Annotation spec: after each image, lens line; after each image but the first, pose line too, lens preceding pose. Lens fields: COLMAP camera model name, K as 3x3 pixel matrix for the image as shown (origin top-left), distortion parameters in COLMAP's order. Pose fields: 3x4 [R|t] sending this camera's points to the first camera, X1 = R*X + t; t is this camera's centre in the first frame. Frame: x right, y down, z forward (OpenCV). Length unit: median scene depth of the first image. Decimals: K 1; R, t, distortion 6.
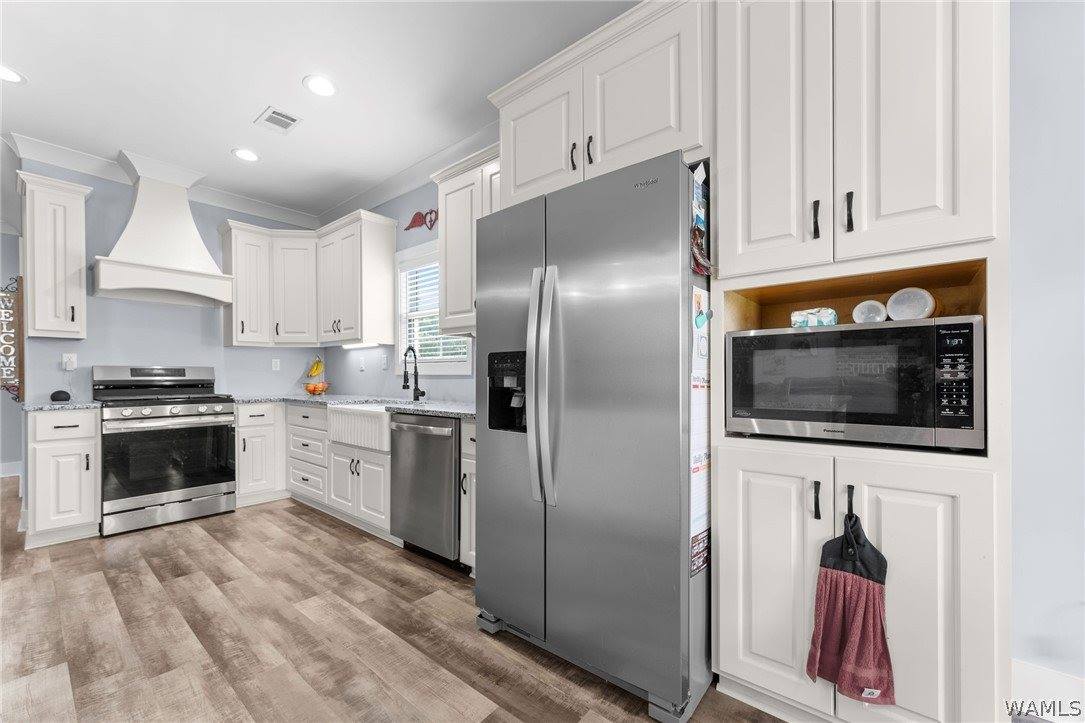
lens RADIAL K [[436.3, 0, 536.1], [0, 436.3, 376.8], [0, 0, 1]] dist [-0.000516, 0.000628]
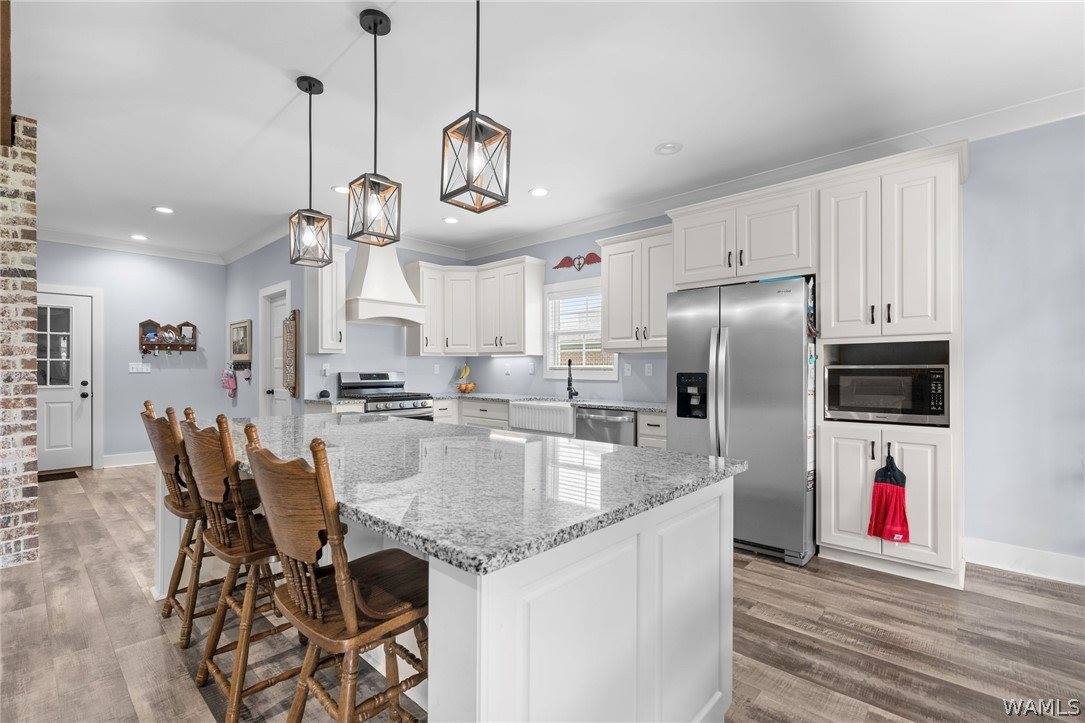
lens RADIAL K [[487.2, 0, 536.5], [0, 487.2, 368.0], [0, 0, 1]] dist [0.000645, 0.000137]
pose [[0.998983, 0.004415, -0.044872, -0.483765], [-0.004625, 0.999979, -0.004567, -0.051521], [0.044851, 0.004770, 0.998982, -0.788279]]
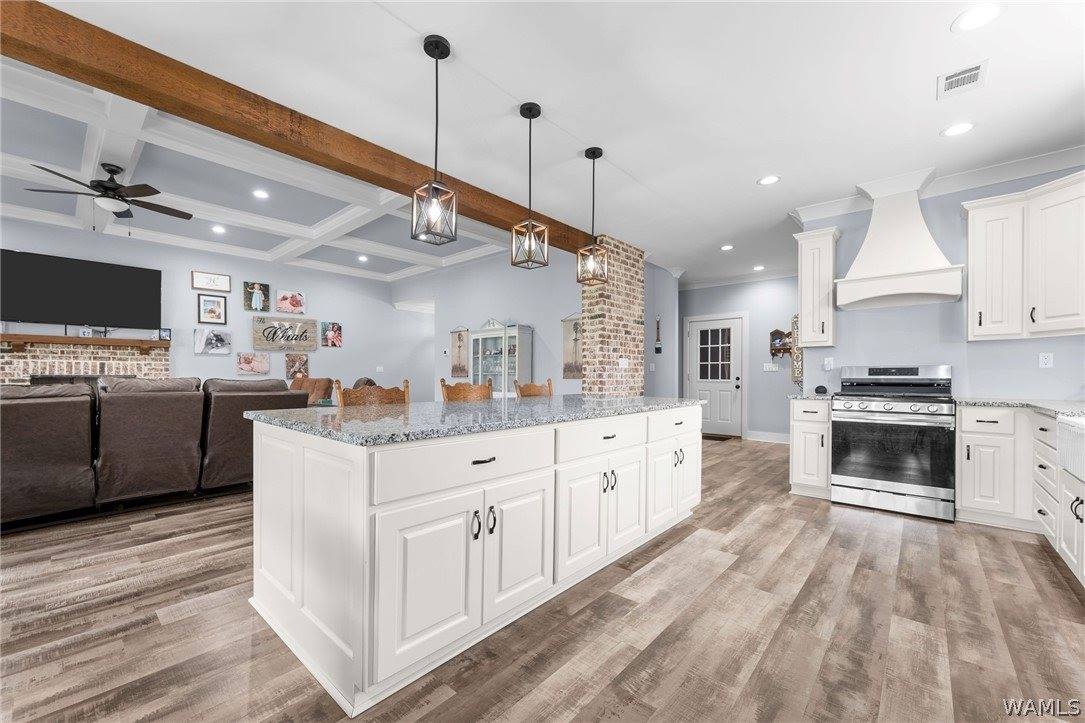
lens RADIAL K [[436.3, 0, 536.8], [0, 436.3, 378.1], [0, 0, 1]] dist [-0.000516, 0.000628]
pose [[-0.023034, 0.009434, -0.999690, 0.389459], [-0.004270, 0.999945, 0.009535, -0.000119], [0.999726, 0.004489, -0.022992, 0.231912]]
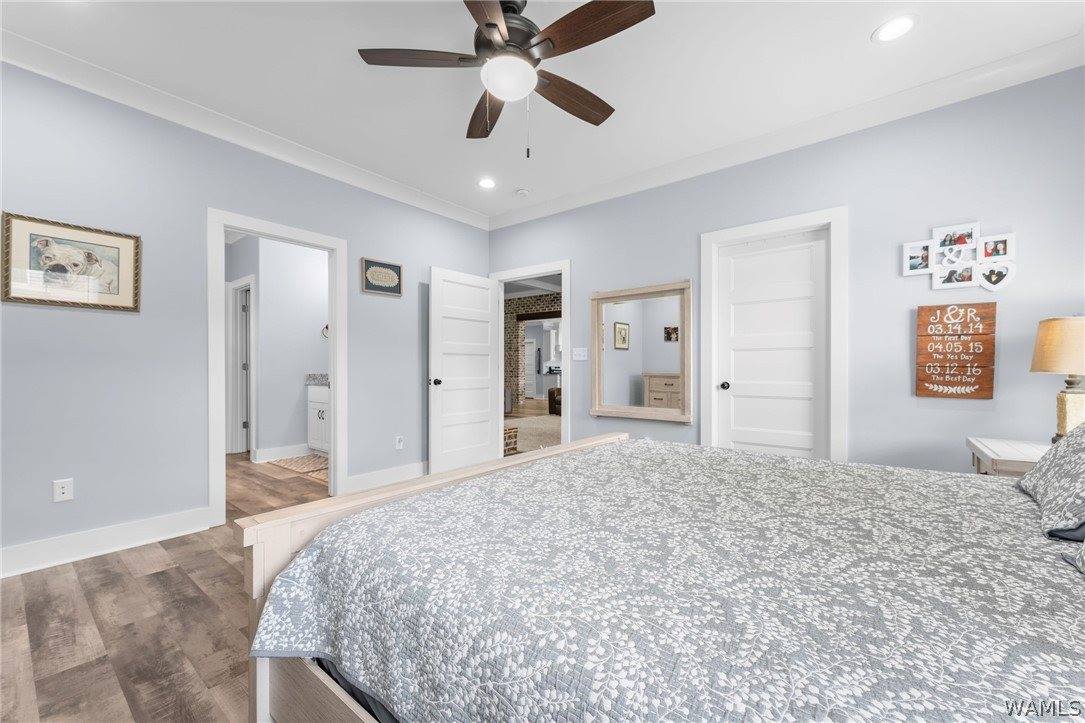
lens RADIAL K [[436.3, 0, 542.5], [0, 436.3, 366.7], [0, 0, 1]] dist [-0.000516, 0.000628]
pose [[0.999329, 0.004533, 0.036343, -1.939234], [-0.004195, 0.999947, -0.009370, 0.039051], [-0.036384, 0.009212, 0.999295, -5.671016]]
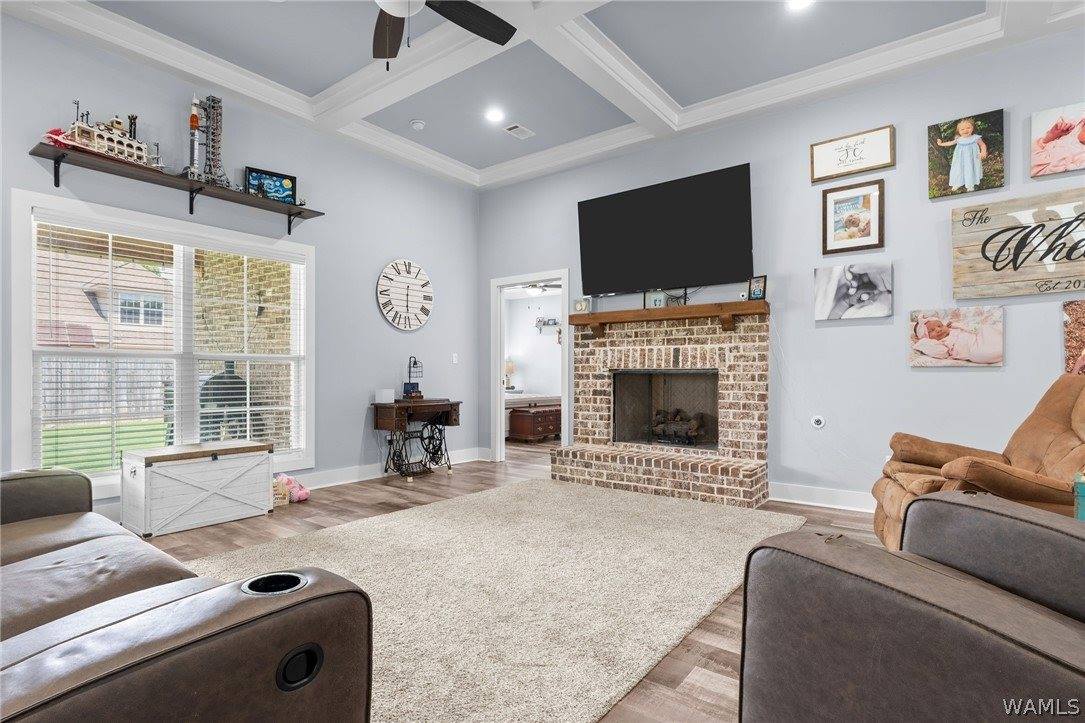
lens RADIAL K [[545.9, 0, 534.9], [0, 545.9, 375.1], [0, 0, 1]] dist [0.002495, -0.000315]
pose [[-0.998758, 0.001218, -0.049803, -1.841851], [0.000729, 0.999951, 0.009843, 0.023981], [0.049812, 0.009795, -0.998711, -0.589410]]
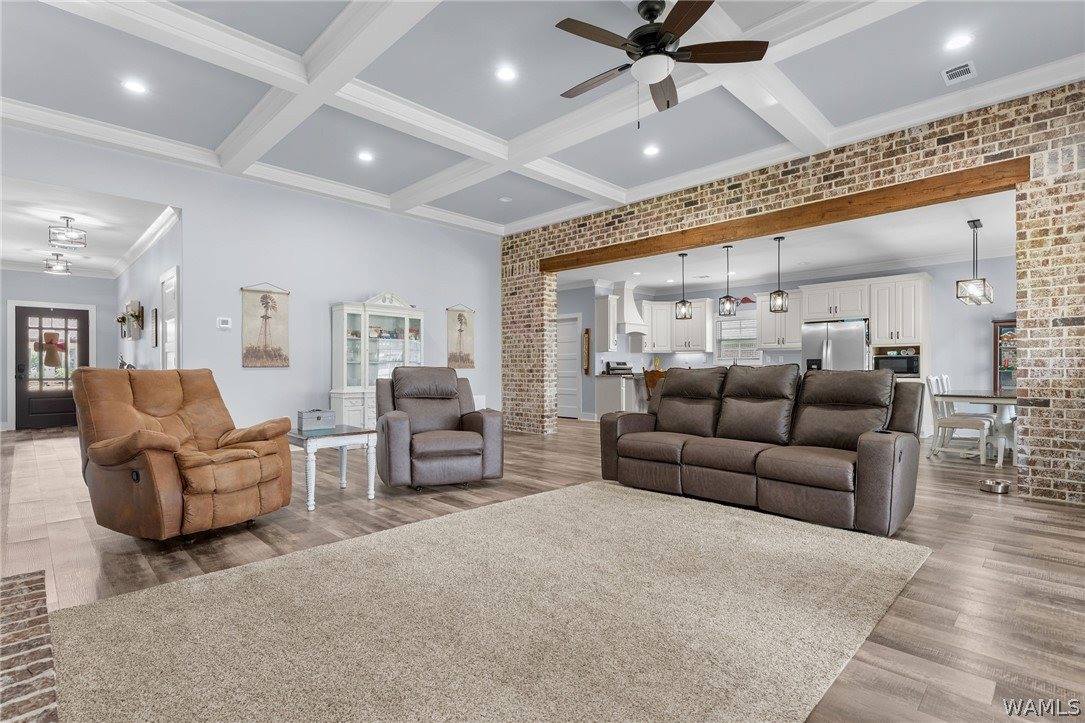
lens RADIAL K [[522.0, 0, 537.4], [0, 522.0, 362.1], [0, 0, 1]] dist [0.001744, 0.000095]
pose [[0.995785, 0.003504, -0.091650, -1.755479], [-0.004738, 0.999901, -0.013251, 0.036756], [0.091595, 0.013630, 0.995703, -3.270756]]
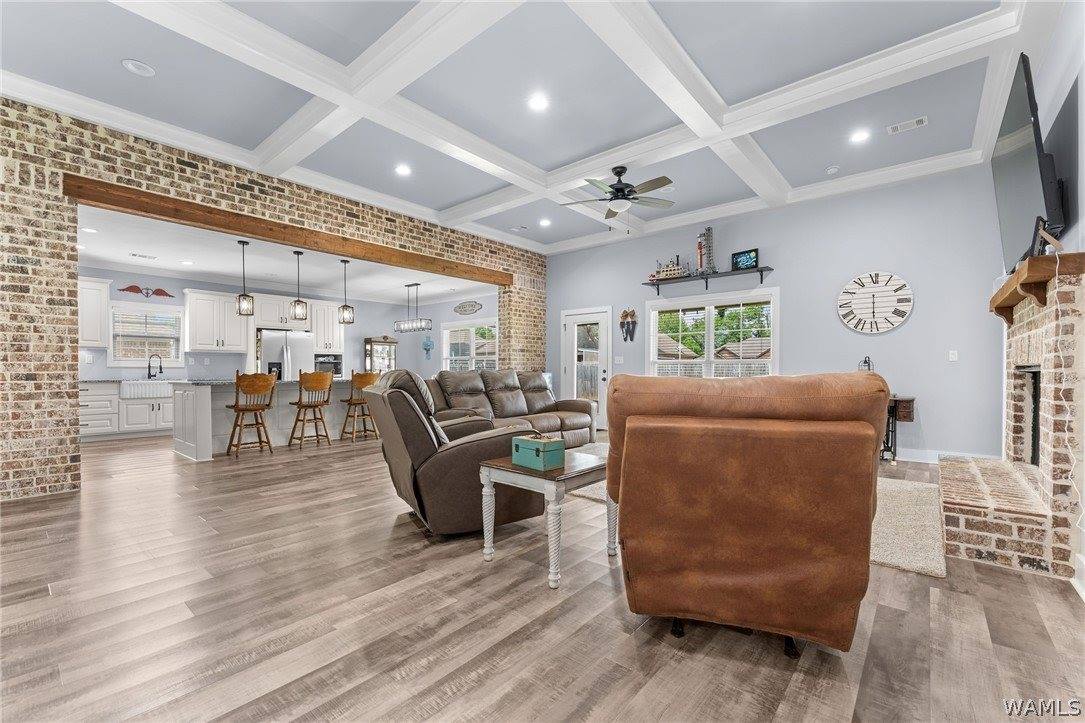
lens RADIAL K [[461.5, 0, 540.4], [0, 461.5, 371.5], [0, 0, 1]] dist [-0.000967, 0.000064]
pose [[0.004734, 0.000578, 0.999989, -3.892219], [0.003018, 0.999995, -0.000592, 0.038404], [-0.999984, 0.003021, 0.004732, -1.421842]]
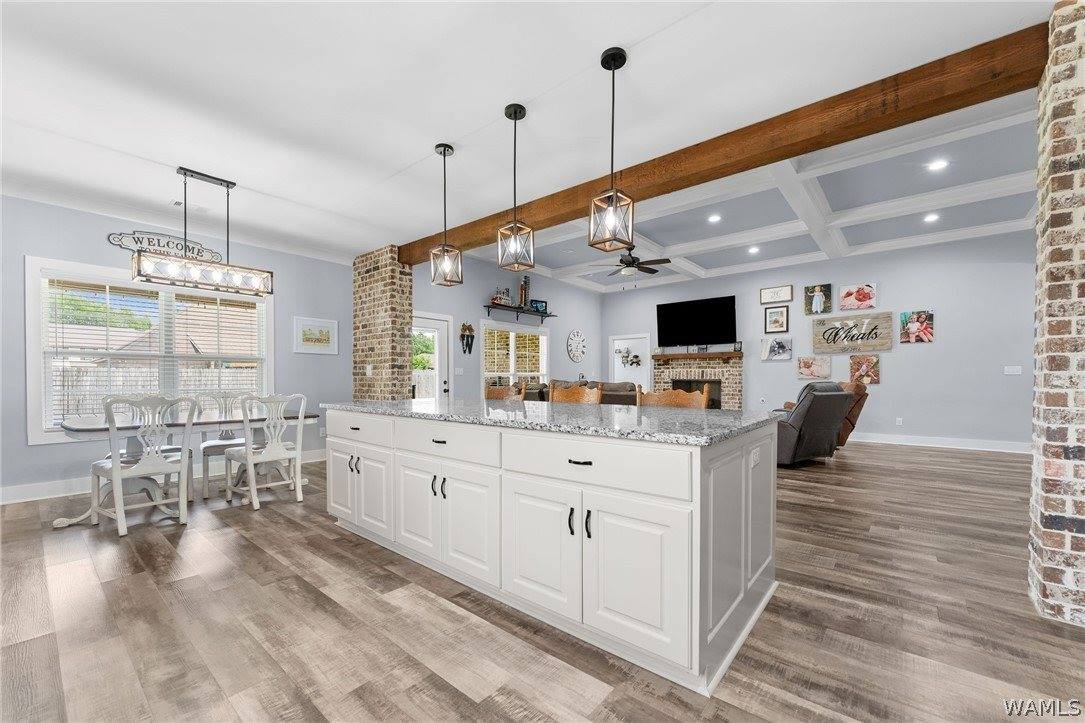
lens RADIAL K [[436.3, 0, 534.3], [0, 436.3, 388.1], [0, 0, 1]] dist [-0.000516, 0.000628]
pose [[-0.999995, 0.001751, 0.002595, -0.914069], [0.001816, 0.999681, 0.025176, -0.002215], [-0.002550, 0.025180, -0.999680, 1.427680]]
